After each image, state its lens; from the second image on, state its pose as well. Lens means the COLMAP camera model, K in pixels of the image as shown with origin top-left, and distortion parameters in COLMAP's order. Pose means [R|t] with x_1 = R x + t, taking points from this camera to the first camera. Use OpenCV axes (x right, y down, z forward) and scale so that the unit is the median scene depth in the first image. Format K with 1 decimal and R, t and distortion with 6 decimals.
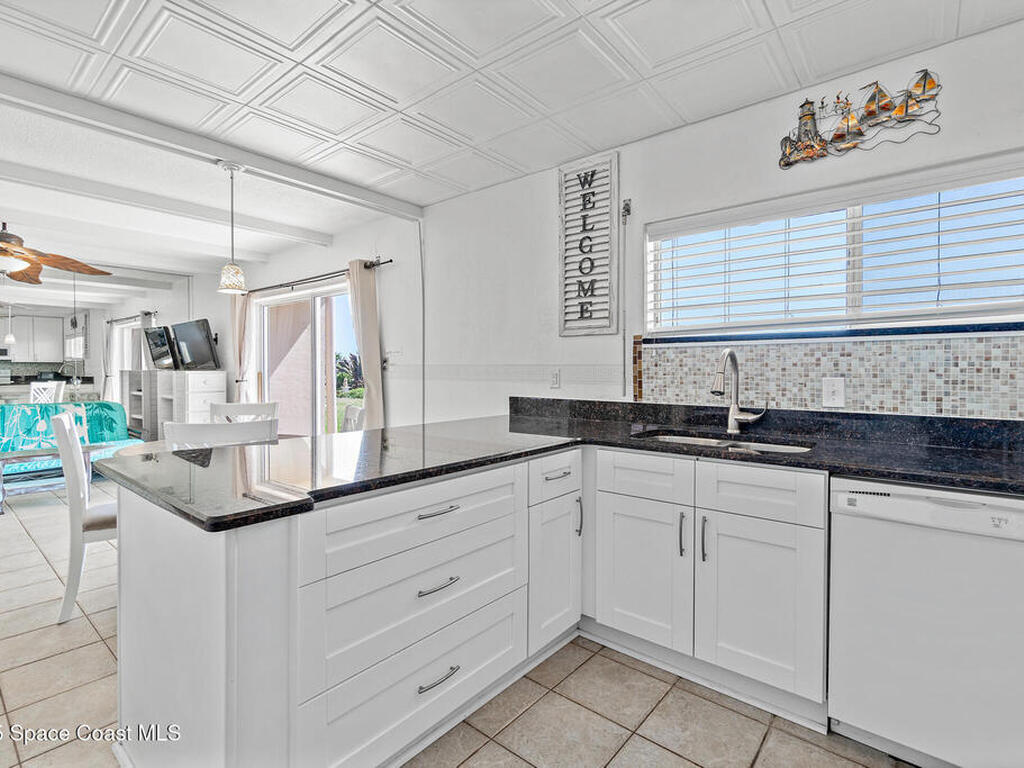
lens RADIAL K [[511.1, 0, 503.6], [0, 511.1, 376.0], [0, 0, 1]] dist [-0.001713, 0.000351]
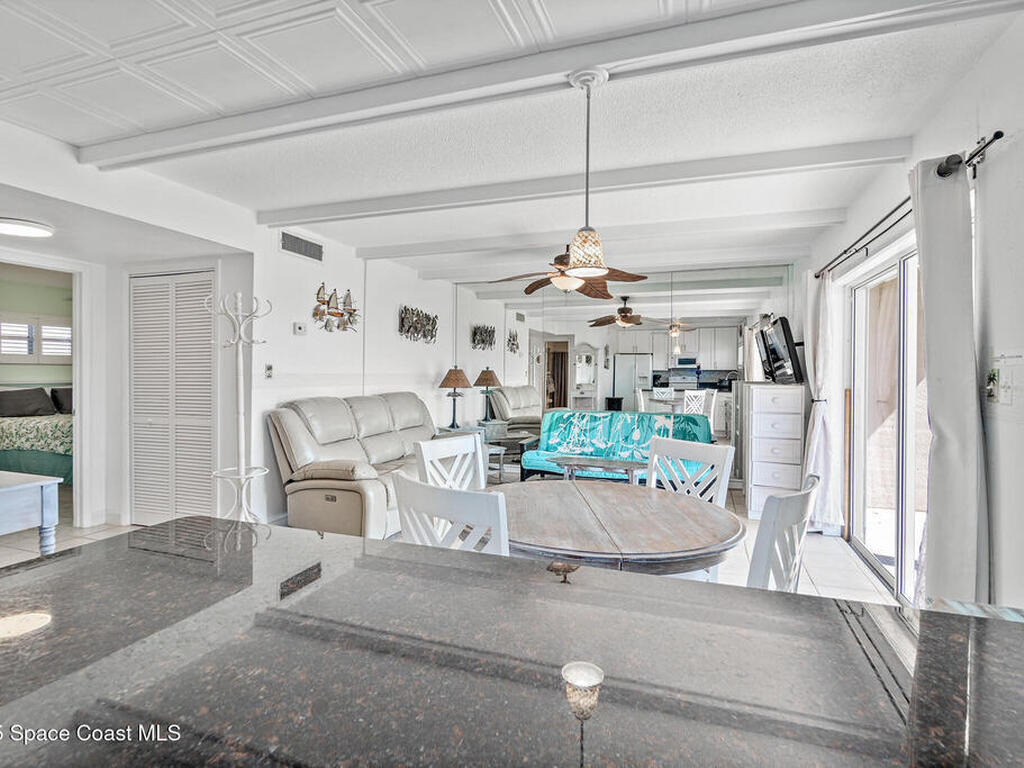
lens RADIAL K [[542.9, 0, 512.0], [0, 542.9, 384.0], [0, 0, 1]] dist [-0.001255, -0.000246]
pose [[0.337427, 0.021979, -0.941095, 0.051227], [-0.016156, 0.999715, 0.017555, -0.022056], [0.941213, 0.009280, 0.337686, 0.398292]]
